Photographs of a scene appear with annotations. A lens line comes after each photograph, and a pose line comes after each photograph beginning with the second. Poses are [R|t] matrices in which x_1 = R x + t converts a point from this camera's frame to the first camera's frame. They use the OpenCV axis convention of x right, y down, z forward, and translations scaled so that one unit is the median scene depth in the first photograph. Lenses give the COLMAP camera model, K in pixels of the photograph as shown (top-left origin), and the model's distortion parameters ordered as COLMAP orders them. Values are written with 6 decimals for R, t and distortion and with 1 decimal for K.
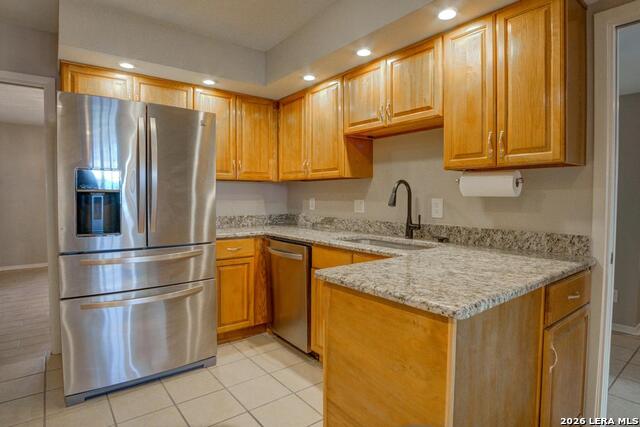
lens RADIAL K [[357.8, 0, 320.1], [0, 357.8, 207.8], [0, 0, 1]] dist [-0.048870, 0.003872]
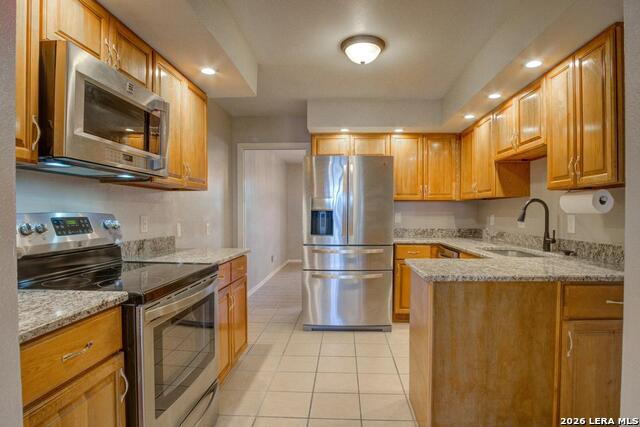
lens RADIAL K [[357.8, 0, 336.1], [0, 357.8, 217.0], [0, 0, 1]] dist [-0.048870, 0.003872]
pose [[0.773706, 0.006435, -0.633512, 0.438494], [-0.018896, 0.999738, -0.012922, 0.006414], [0.633263, 0.021968, 0.773625, -0.260196]]
